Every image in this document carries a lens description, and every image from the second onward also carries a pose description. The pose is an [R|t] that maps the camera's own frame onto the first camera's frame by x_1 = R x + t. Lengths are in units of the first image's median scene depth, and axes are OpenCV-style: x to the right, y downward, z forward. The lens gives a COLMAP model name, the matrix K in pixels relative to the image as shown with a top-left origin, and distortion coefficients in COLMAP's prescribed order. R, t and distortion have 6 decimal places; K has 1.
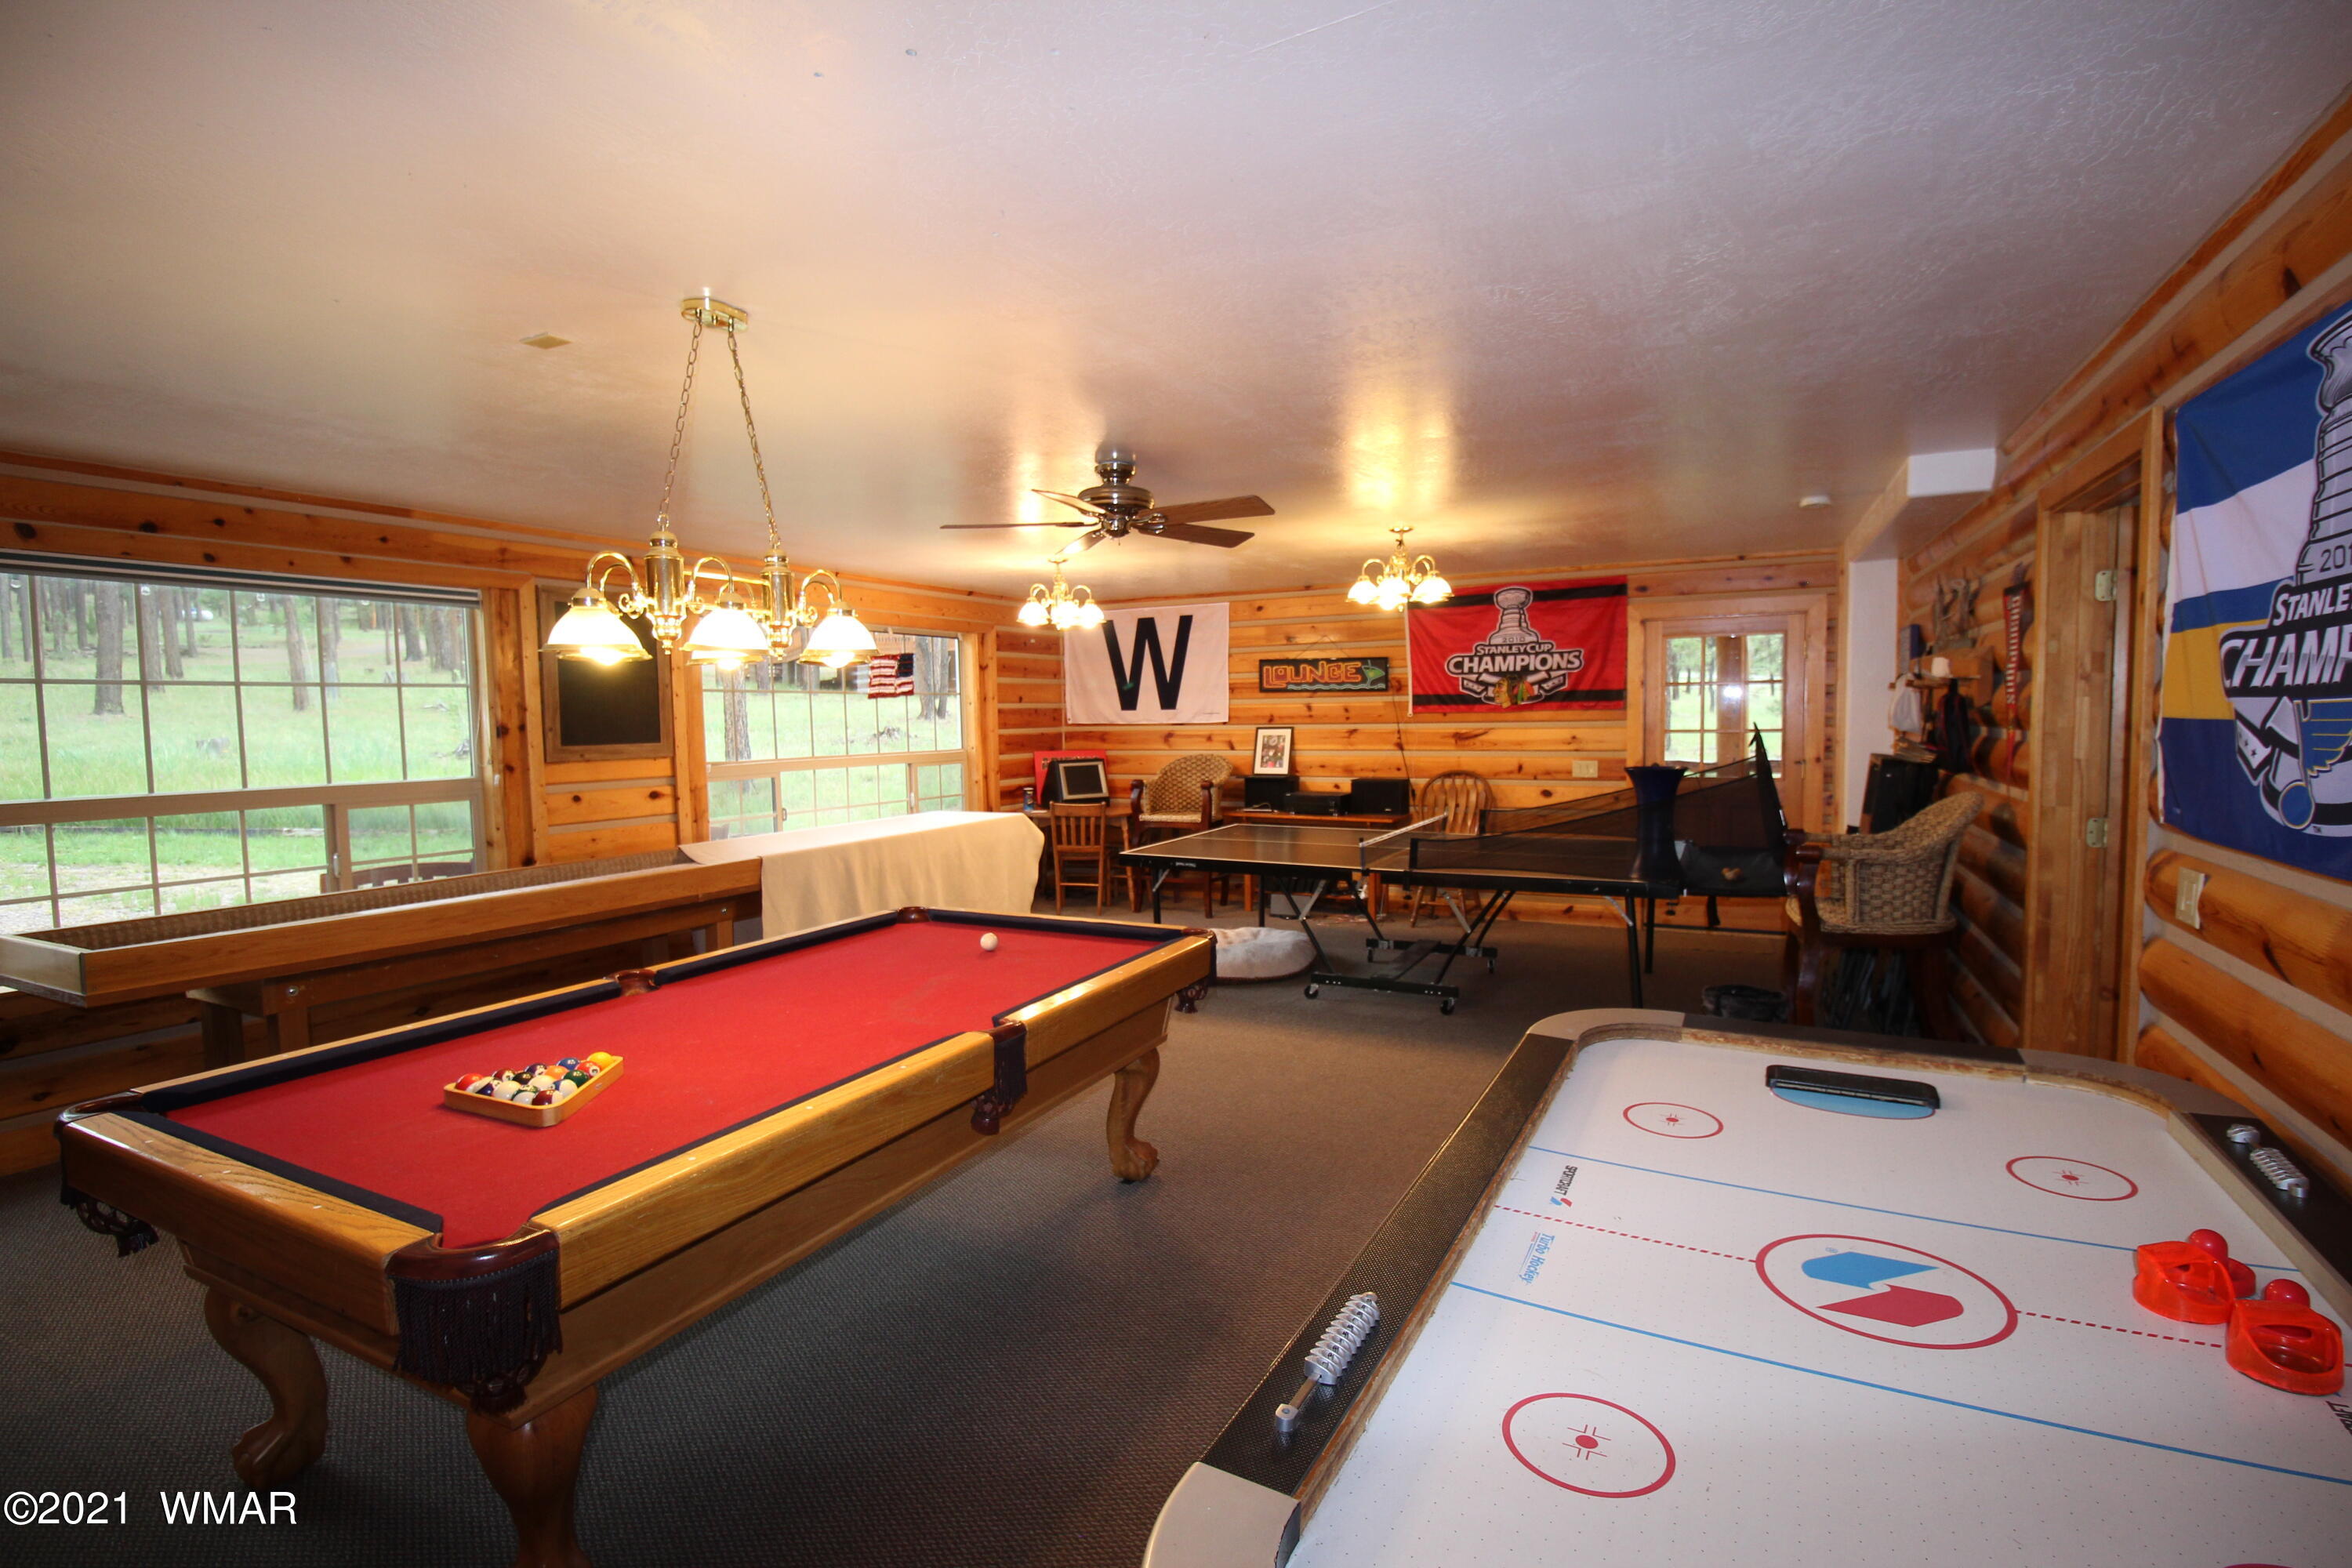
lens RADIAL K [[1091.7, 0, 1189.1], [0, 1091.7, 785.5], [0, 0, 1]] dist [-0.012138, -0.000595]
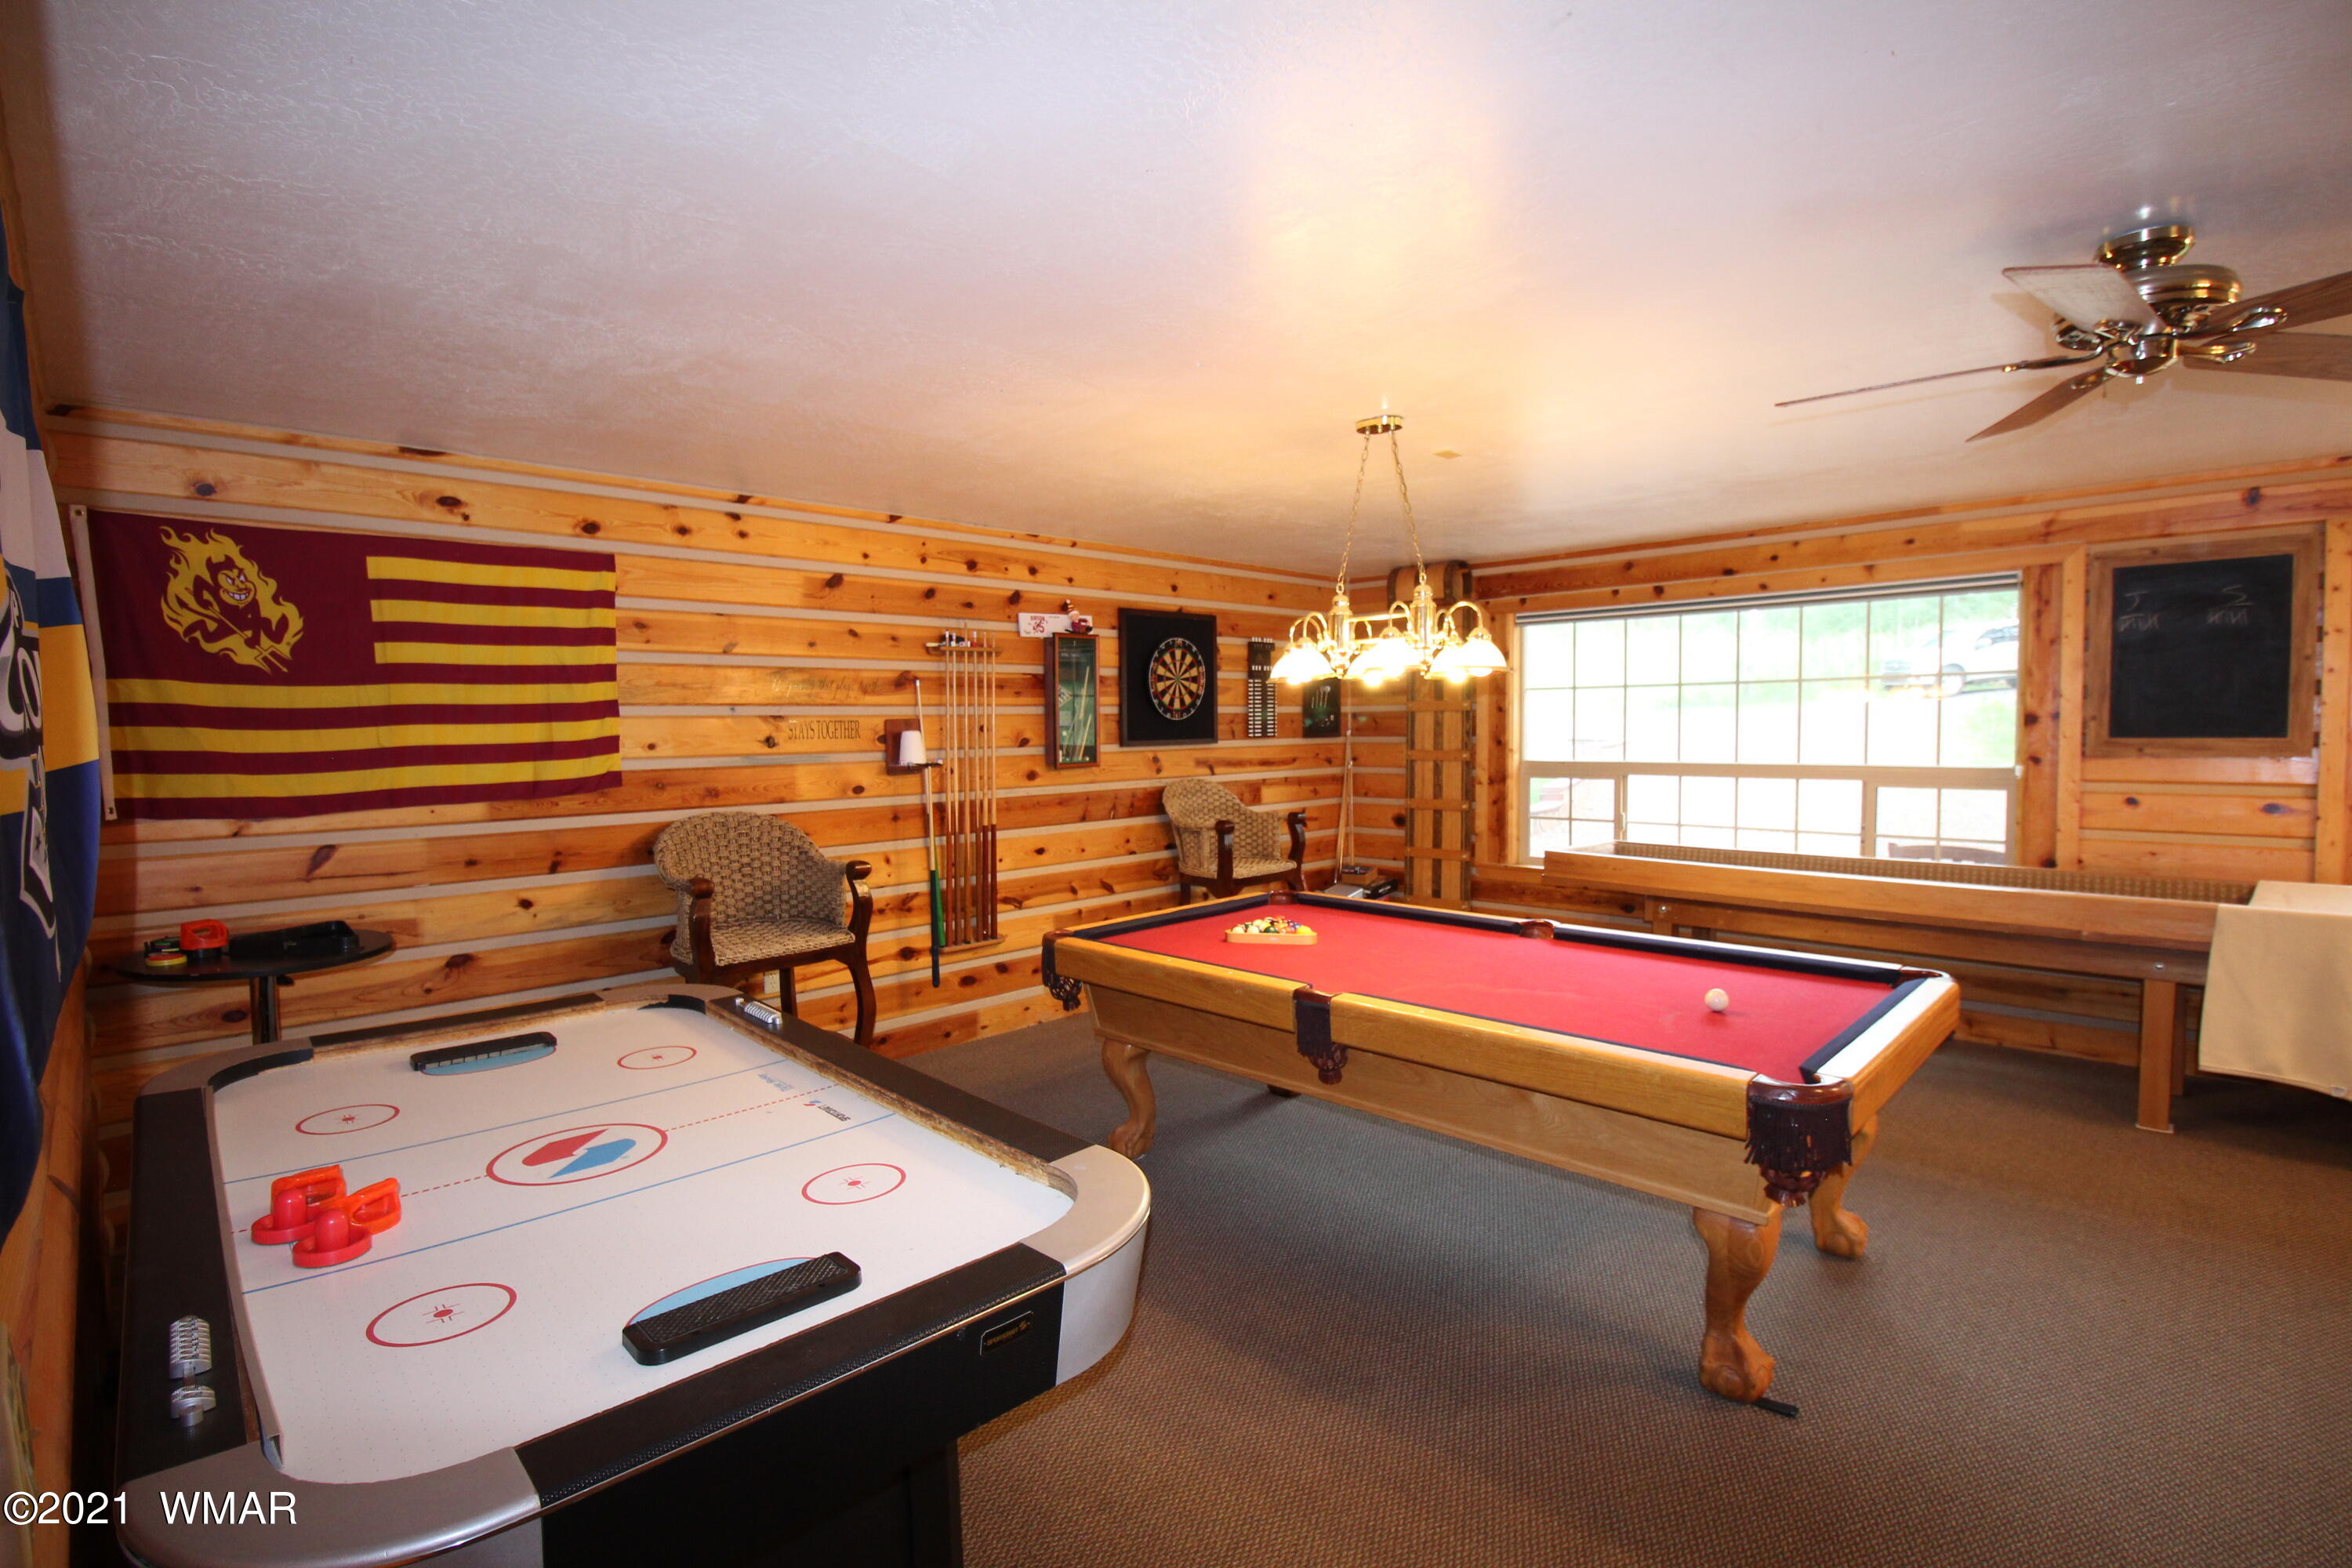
lens RADIAL K [[1091.7, 0, 1189.1], [0, 1091.7, 785.5], [0, 0, 1]] dist [-0.012138, -0.000595]
pose [[-0.308216, 0.072547, -0.948546, 0.554816], [-0.041736, 0.995097, 0.089669, -0.054785], [0.950401, 0.067226, -0.303677, 0.702605]]
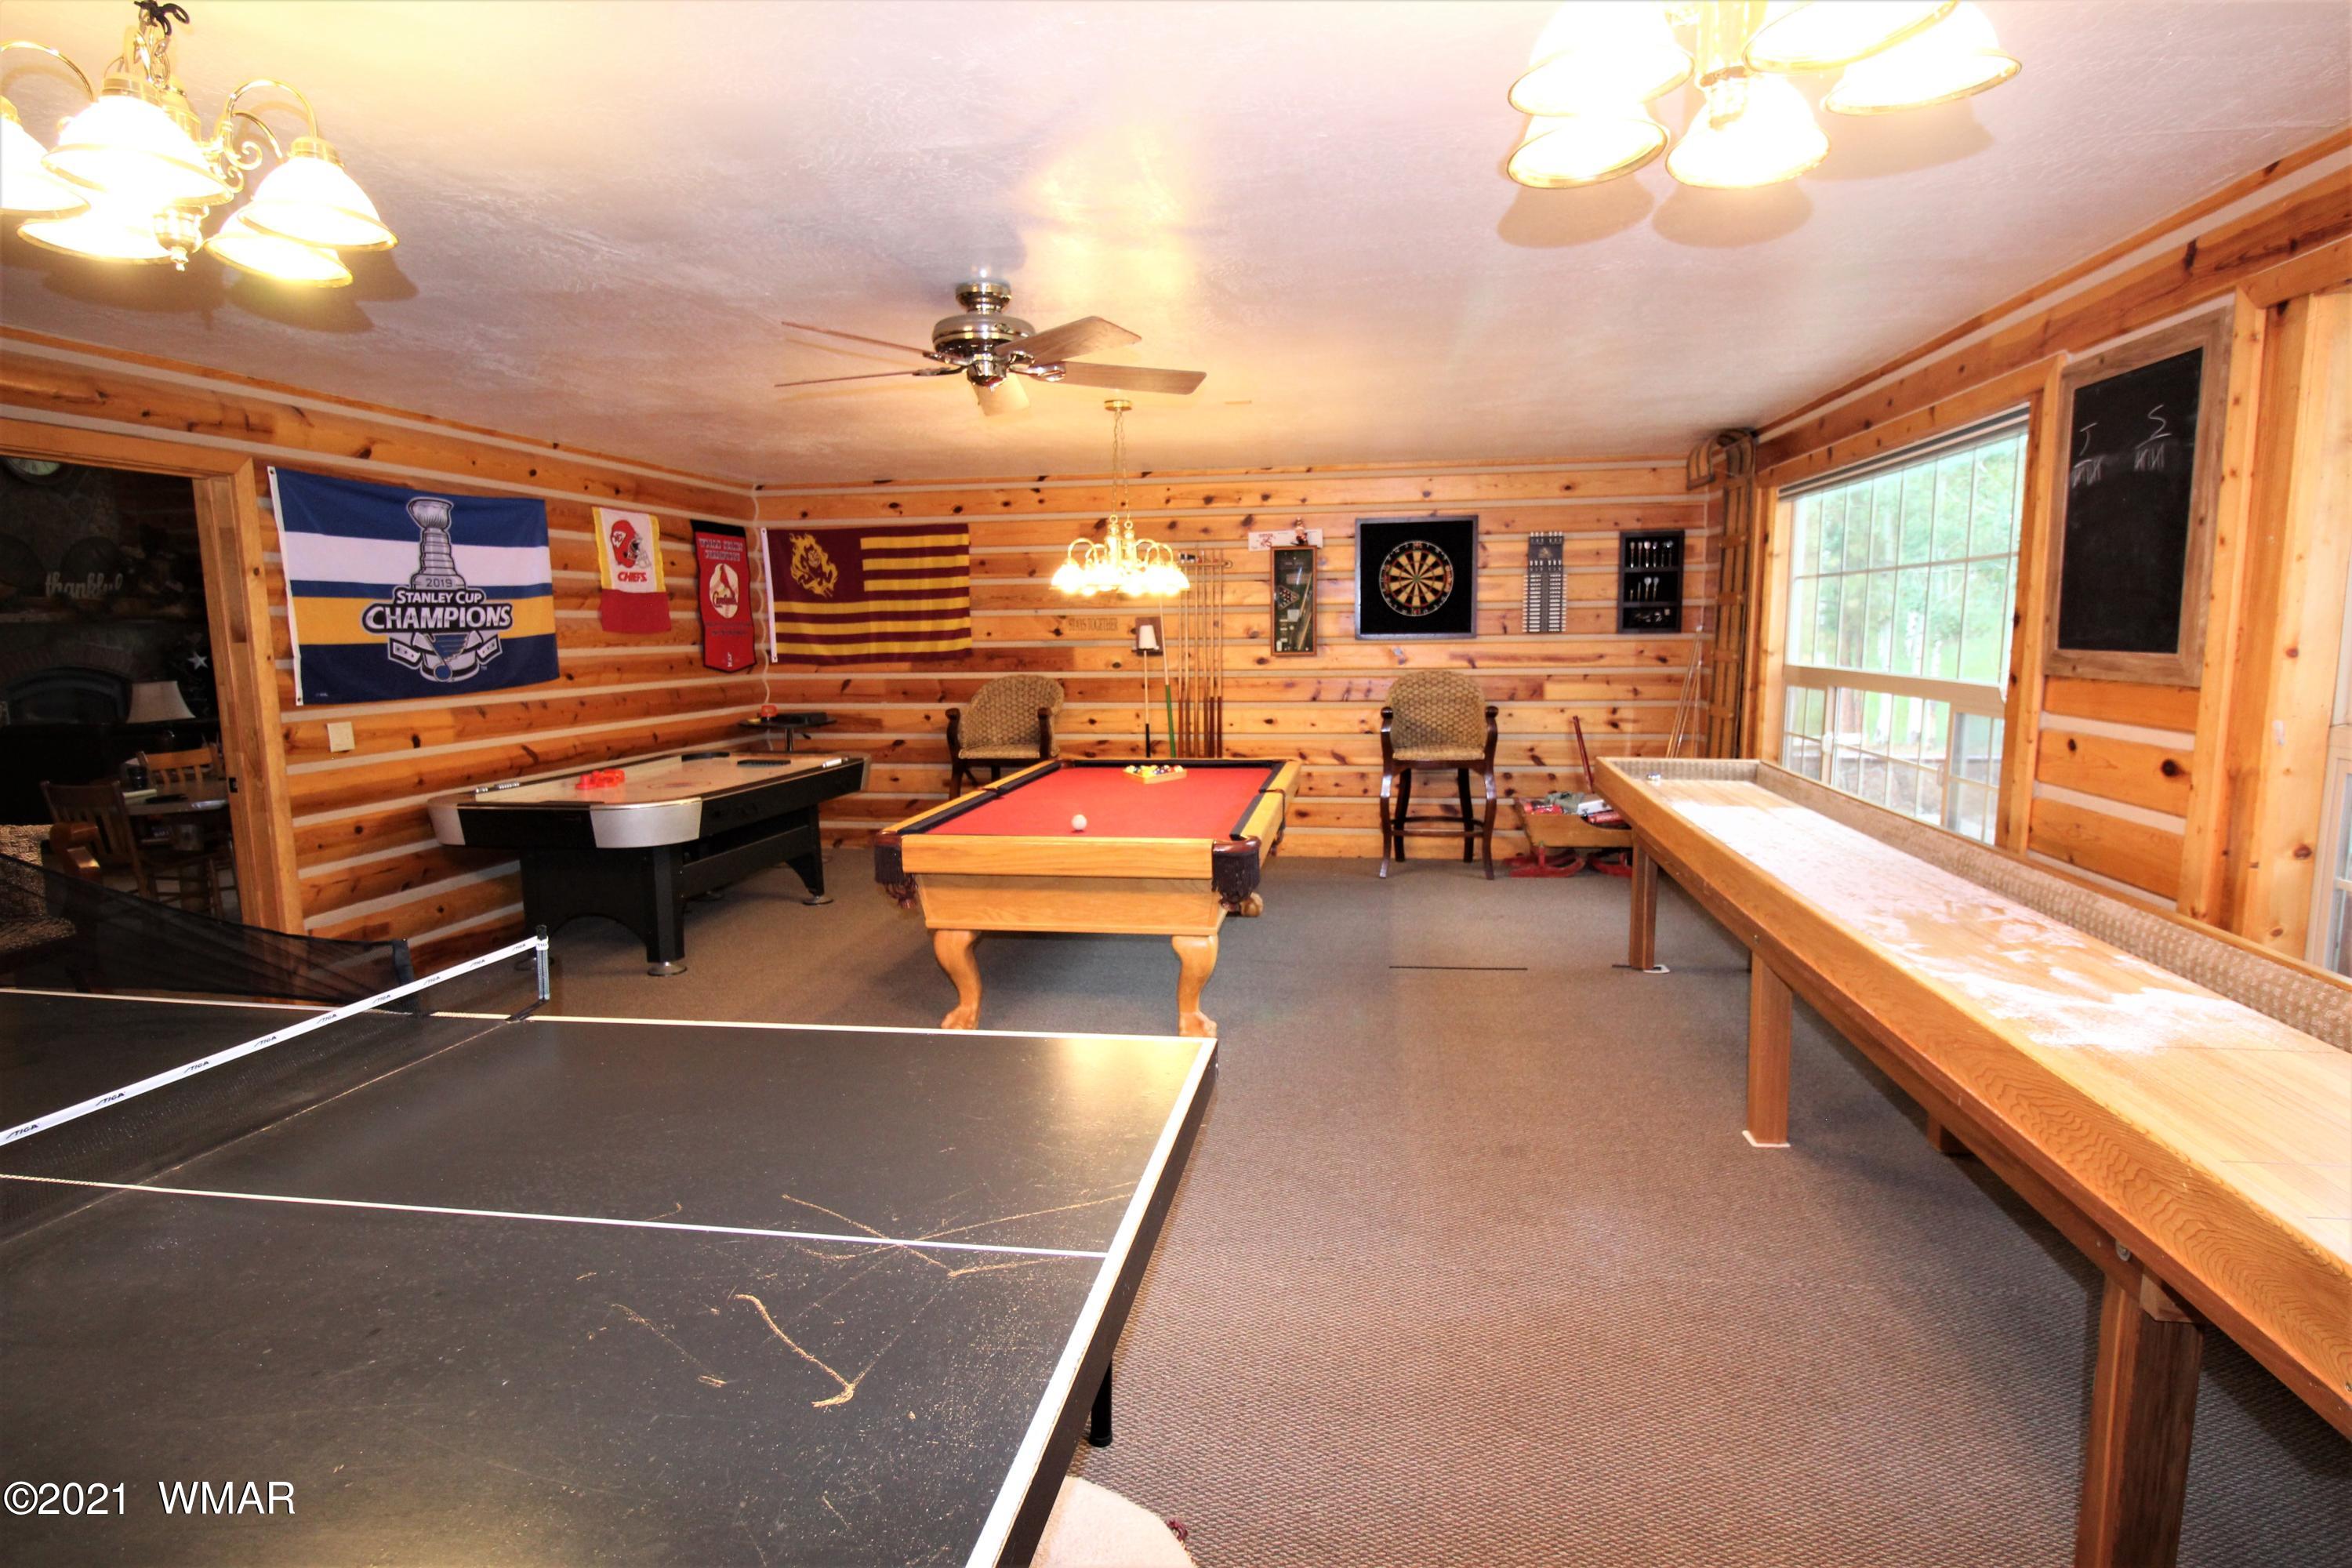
lens RADIAL K [[1211.8, 0, 1181.7], [0, 1211.8, 785.4], [0, 0, 1]] dist [0.003696, -0.012494]
pose [[-0.954856, 0.065507, -0.289756, 0.060993], [0.007637, 0.980475, 0.196494, -0.116318], [0.296970, 0.185410, -0.936713, 1.798378]]
